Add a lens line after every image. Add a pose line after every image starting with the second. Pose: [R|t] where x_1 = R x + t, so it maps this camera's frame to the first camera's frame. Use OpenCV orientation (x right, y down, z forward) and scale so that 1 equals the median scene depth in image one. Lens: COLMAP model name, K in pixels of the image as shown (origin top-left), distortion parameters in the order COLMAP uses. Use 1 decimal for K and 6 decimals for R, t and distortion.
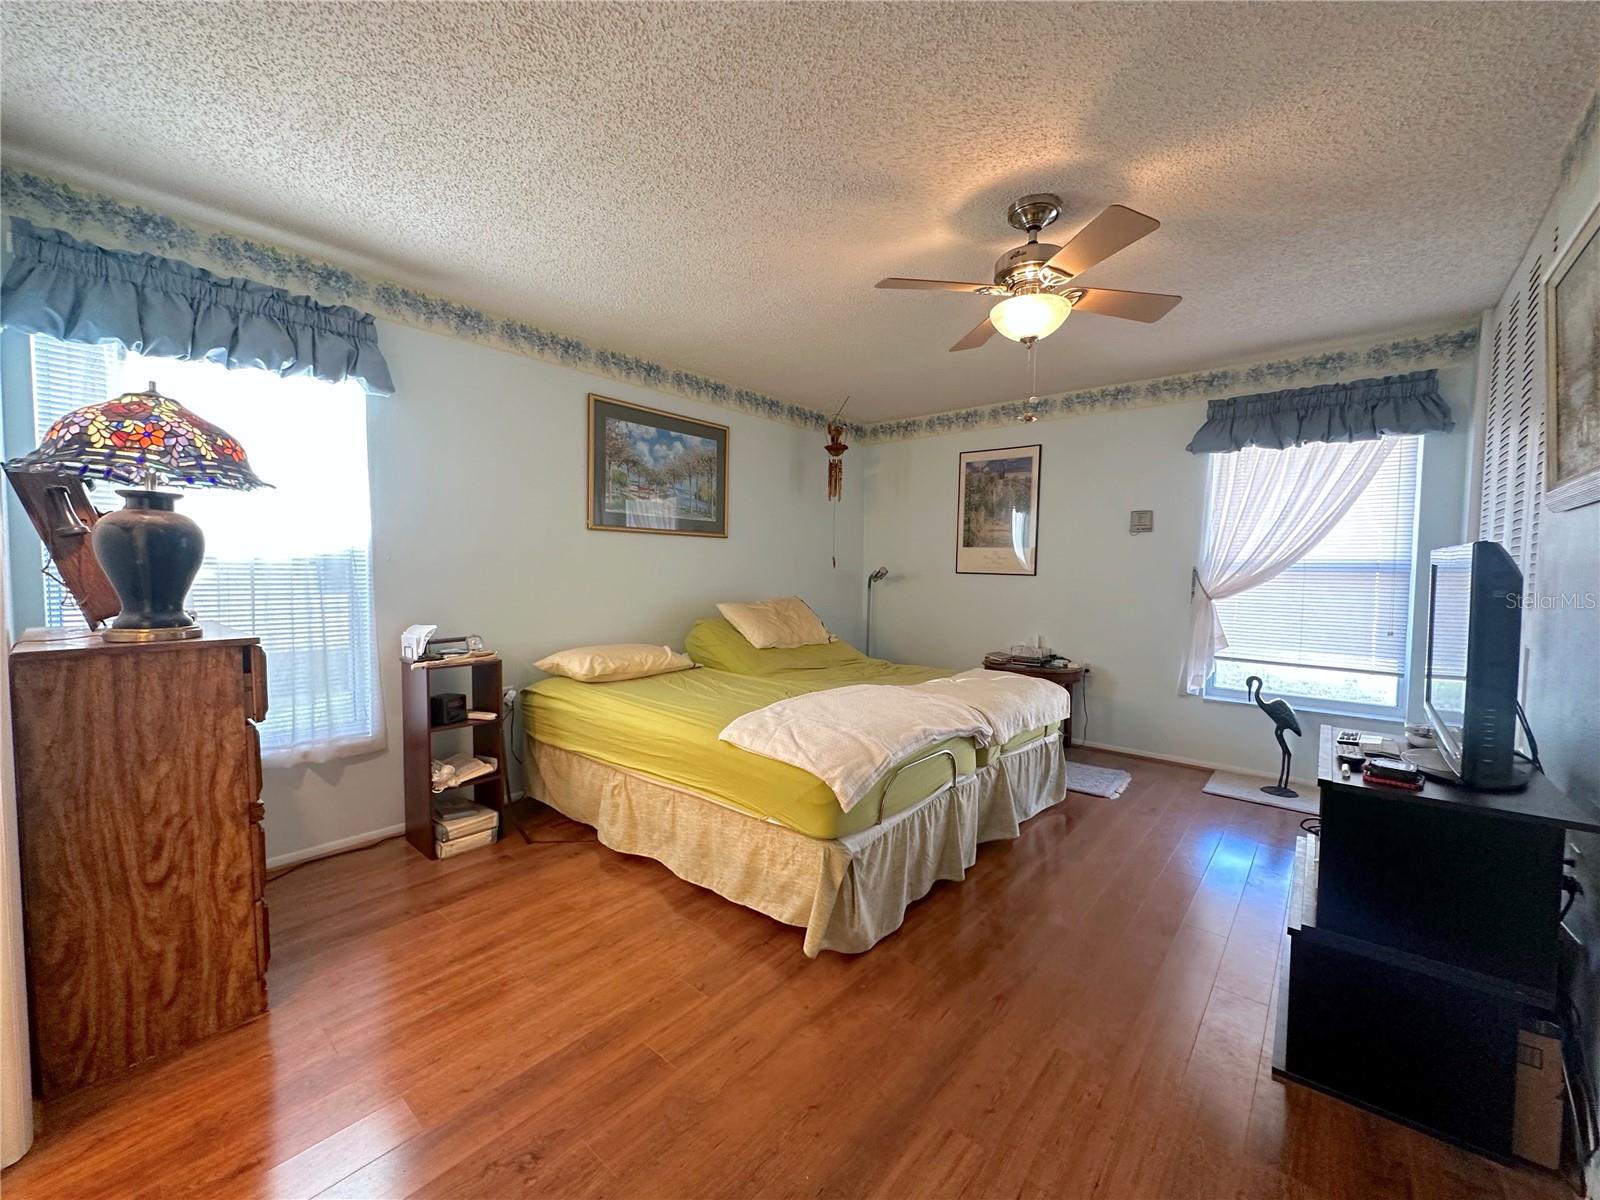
lens RADIAL K [[640.2, 0, 798.6], [0, 640.2, 600.5], [0, 0, 1]] dist [-0.003738, 0.000631]
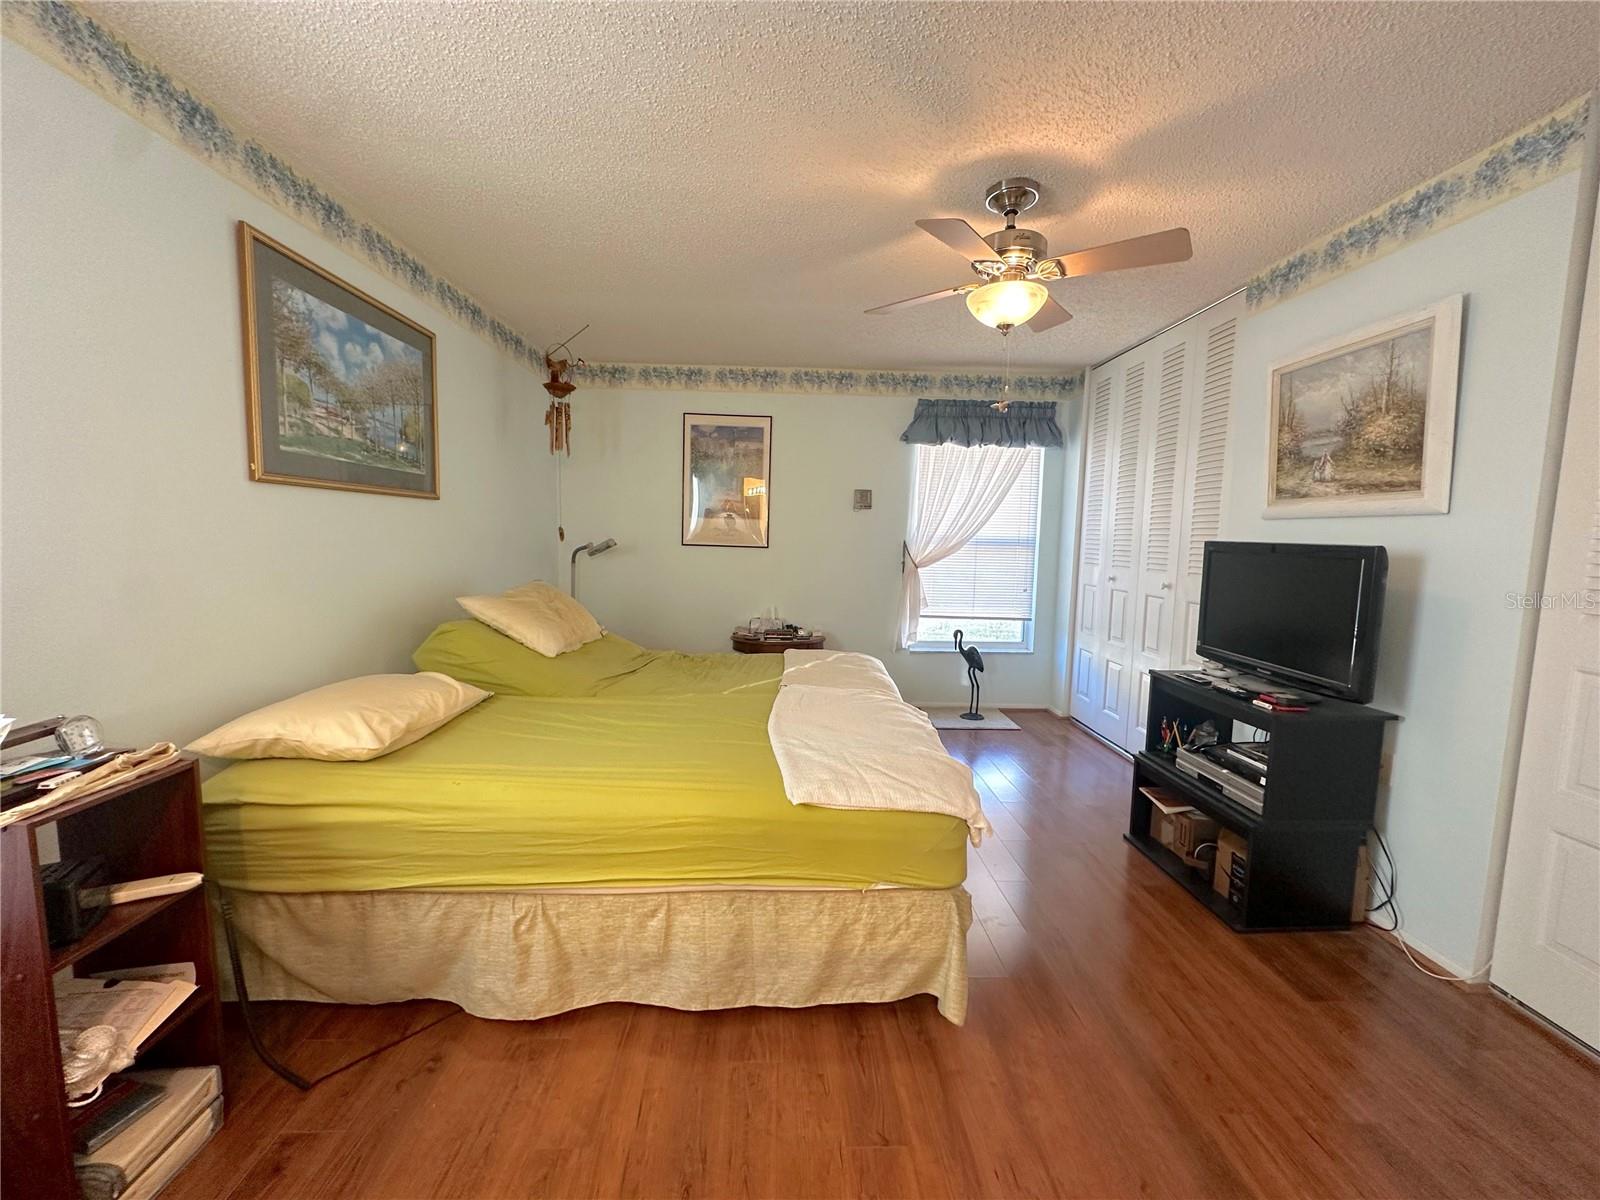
lens RADIAL K [[640.2, 0, 798.6], [0, 640.2, 600.5], [0, 0, 1]] dist [-0.003738, 0.000631]
pose [[0.741259, -0.067390, 0.667828, -0.345626], [0.023798, 0.996960, 0.074188, -0.038003], [-0.670797, -0.039100, 0.740609, 0.277188]]
